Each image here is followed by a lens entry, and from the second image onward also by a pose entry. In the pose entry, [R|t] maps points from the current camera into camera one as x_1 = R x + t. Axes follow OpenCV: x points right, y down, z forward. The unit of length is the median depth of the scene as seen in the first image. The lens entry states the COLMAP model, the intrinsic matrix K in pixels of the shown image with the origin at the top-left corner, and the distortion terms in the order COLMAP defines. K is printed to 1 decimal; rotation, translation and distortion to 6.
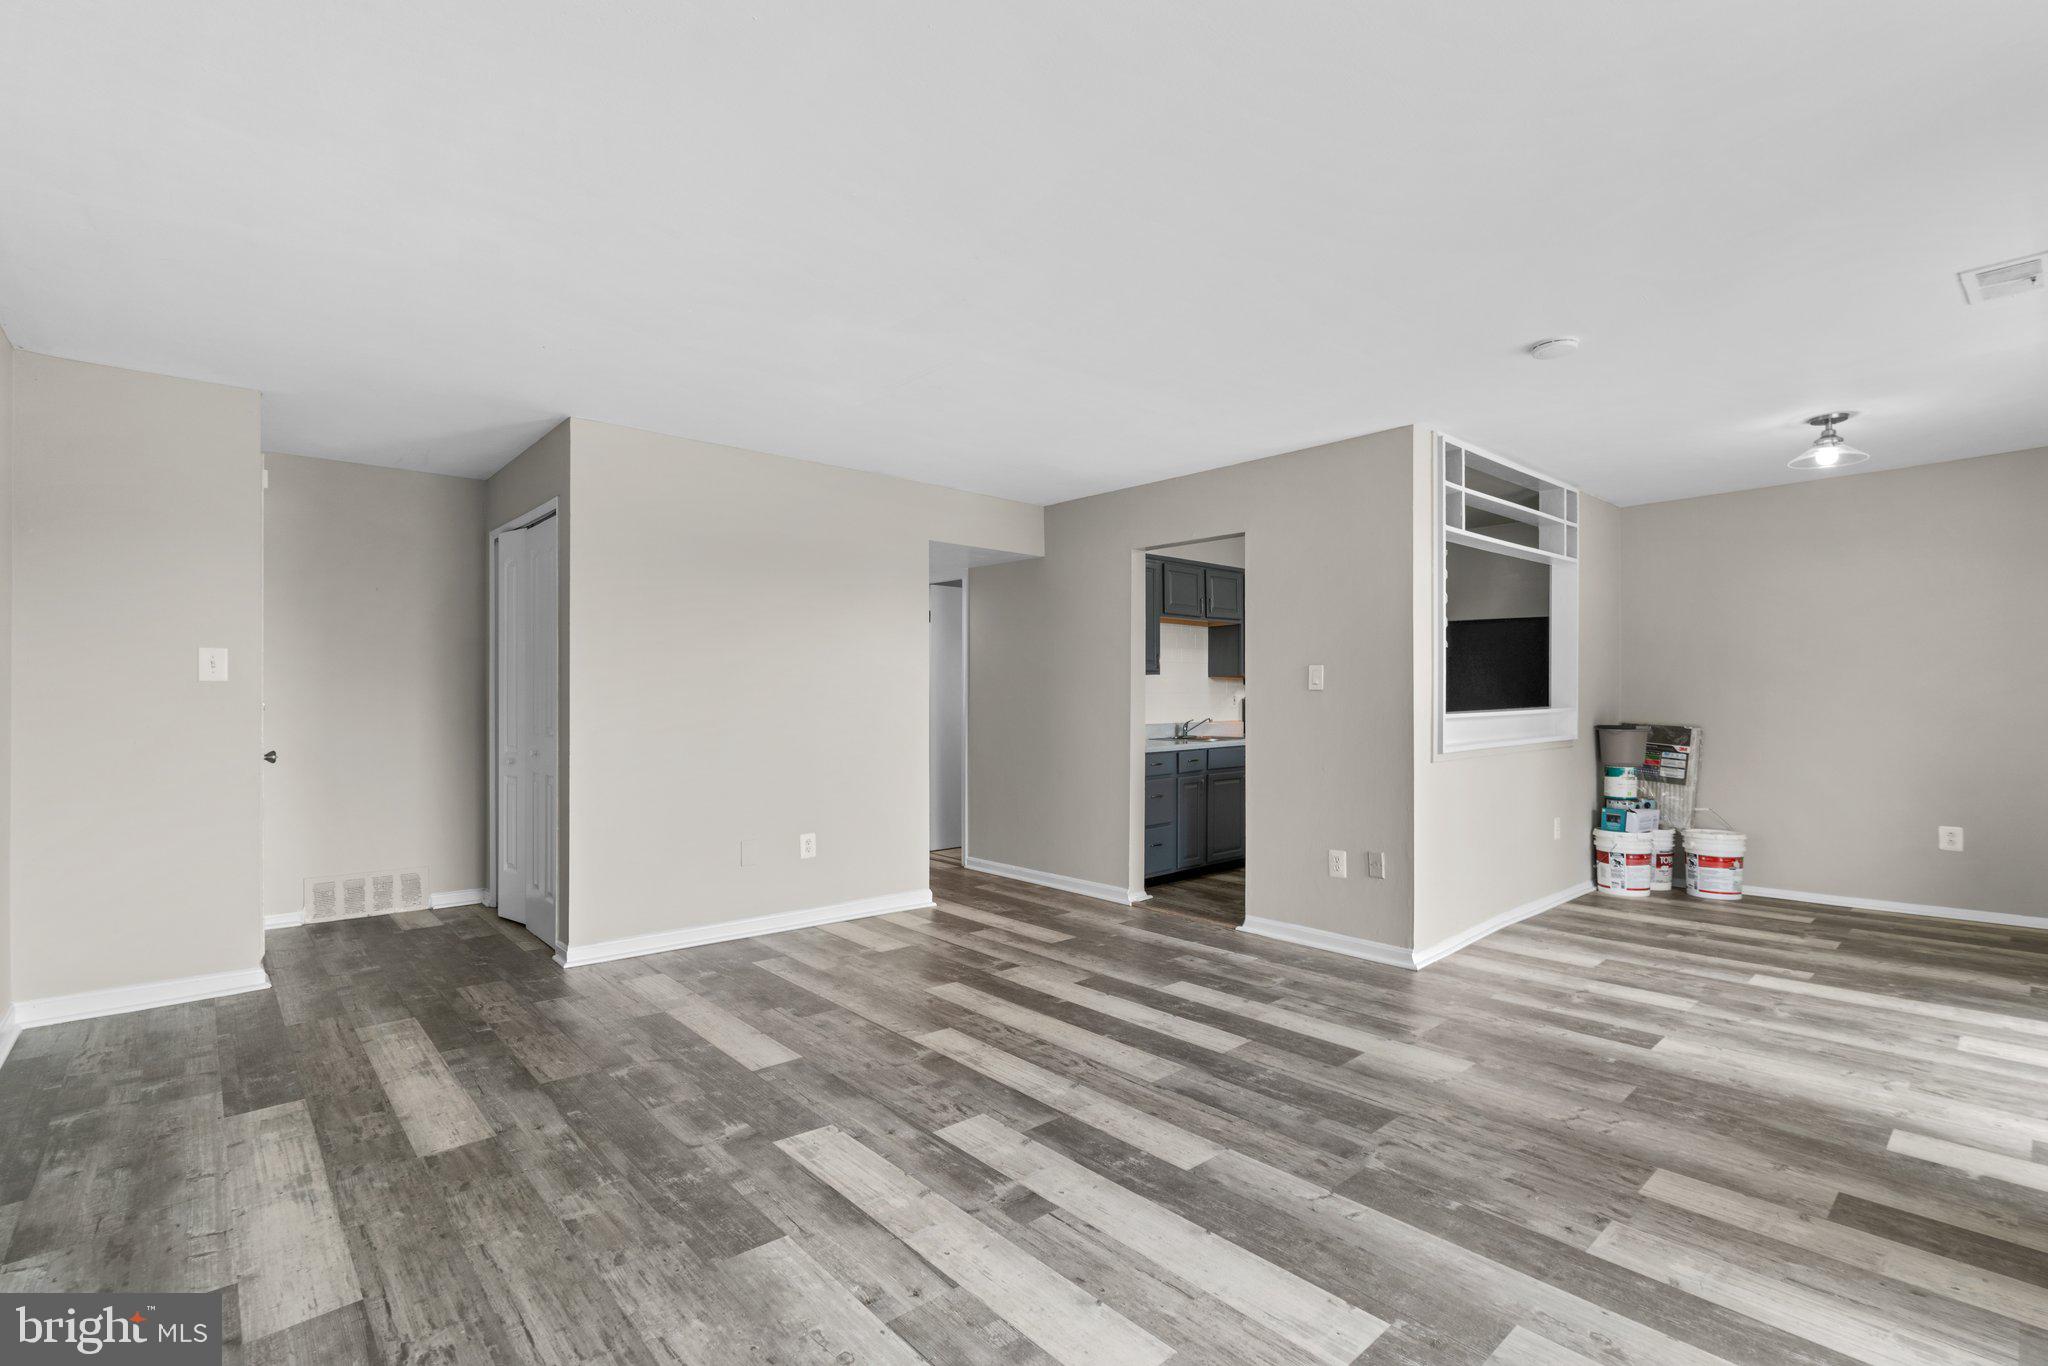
lens RADIAL K [[934.5, 0, 1024.8], [0, 934.5, 700.8], [0, 0, 1]] dist [-0.014357, 0.006101]
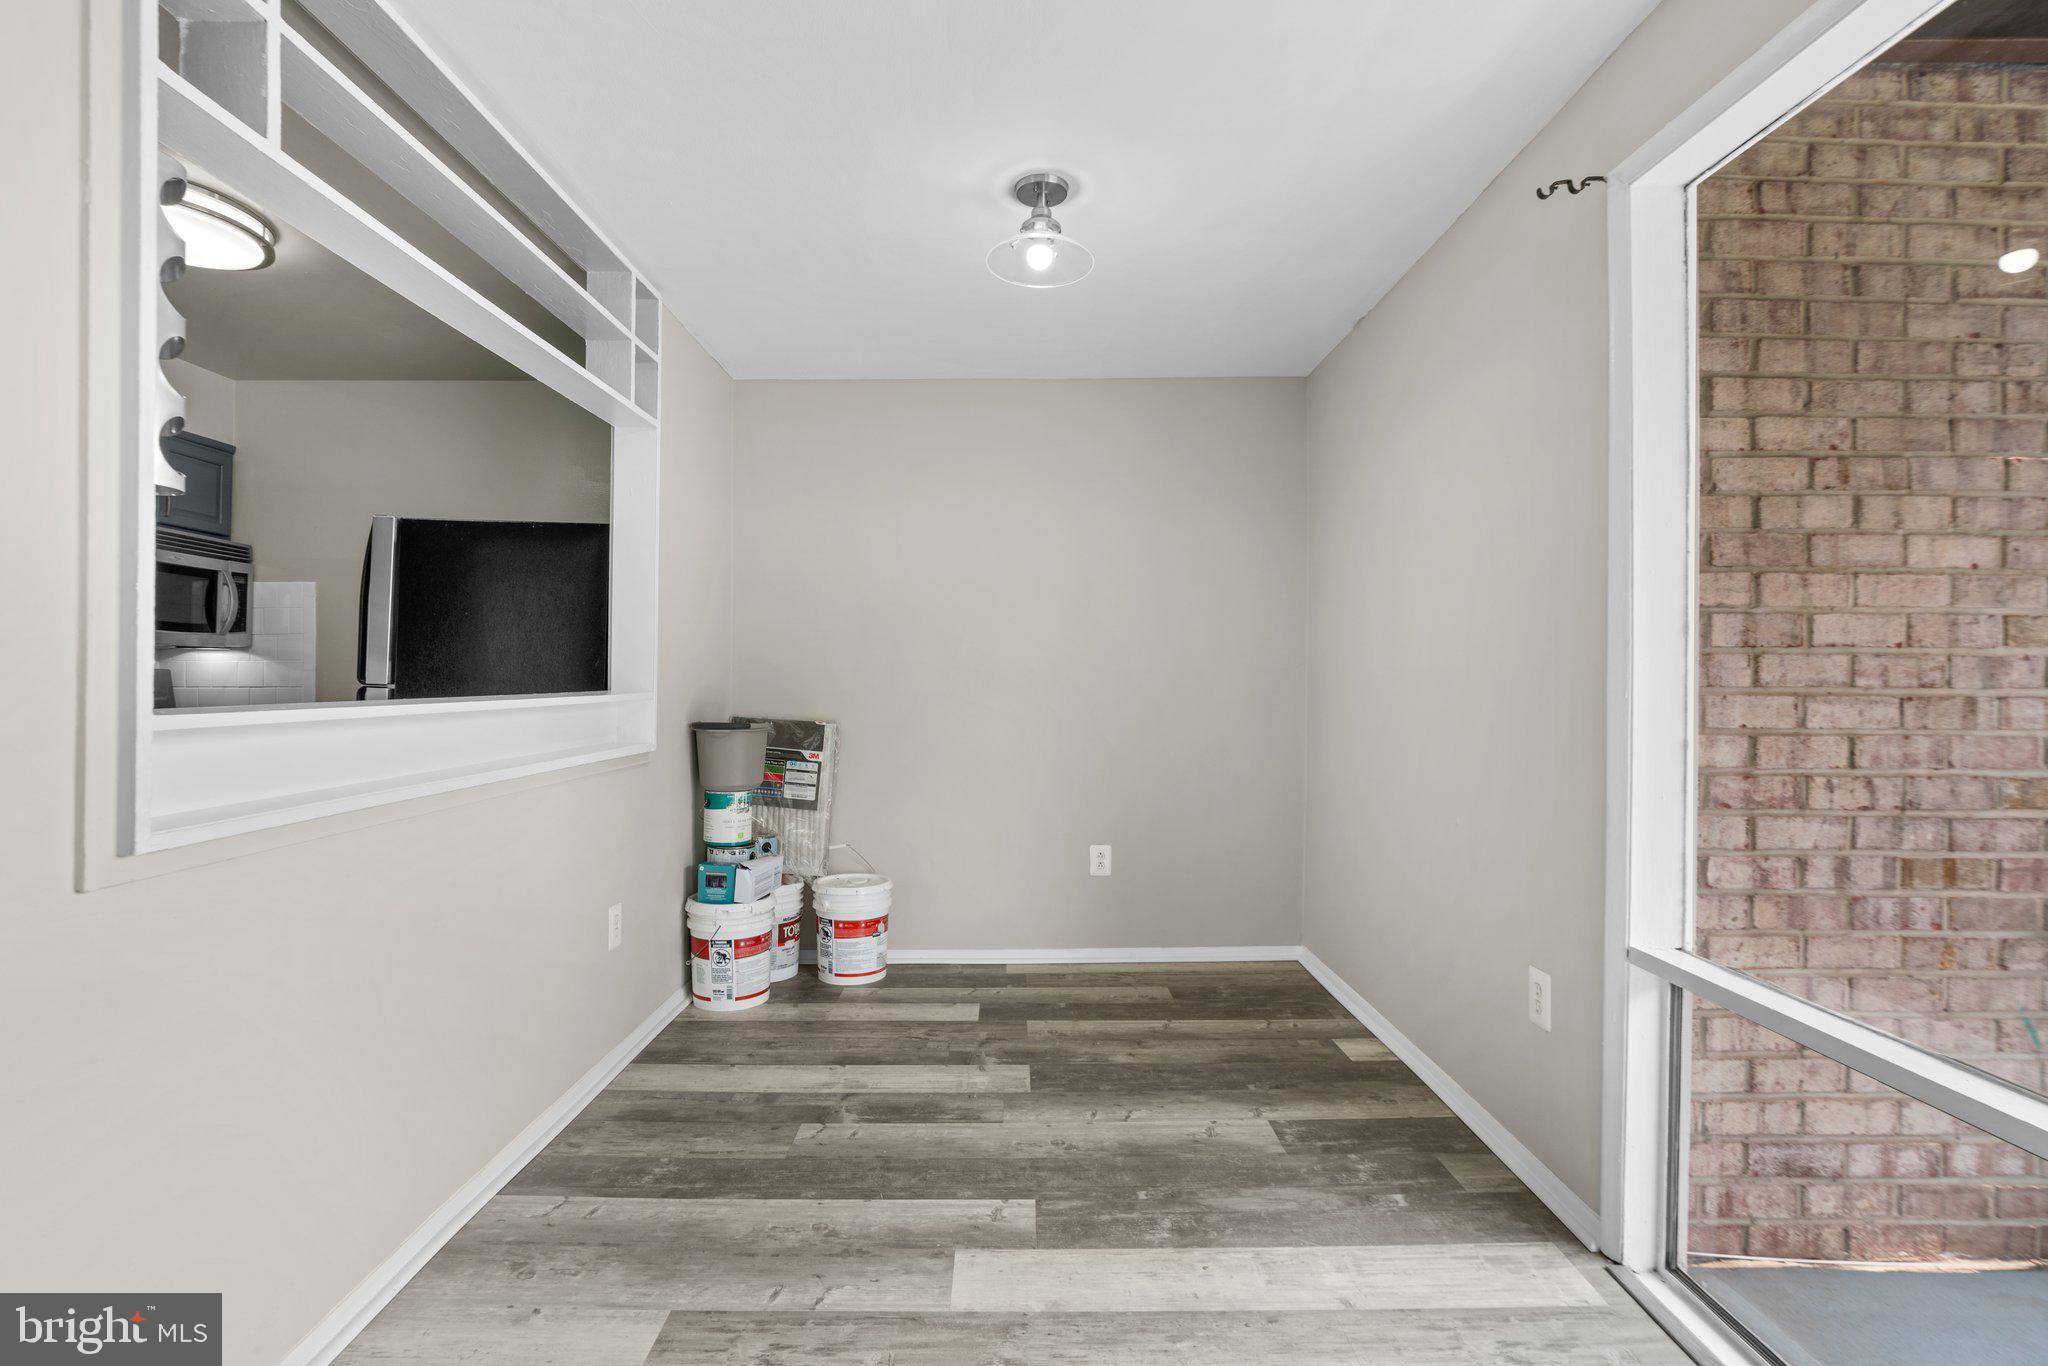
lens RADIAL K [[930.4, 0, 1015.3], [0, 930.4, 688.1], [0, 0, 1]] dist [-0.016090, 0.007348]
pose [[0.664403, 0.004895, 0.747358, 0.444503], [-0.007017, 0.999975, -0.000312, 0.004131], [-0.747341, -0.005037, 0.664421, 0.652746]]
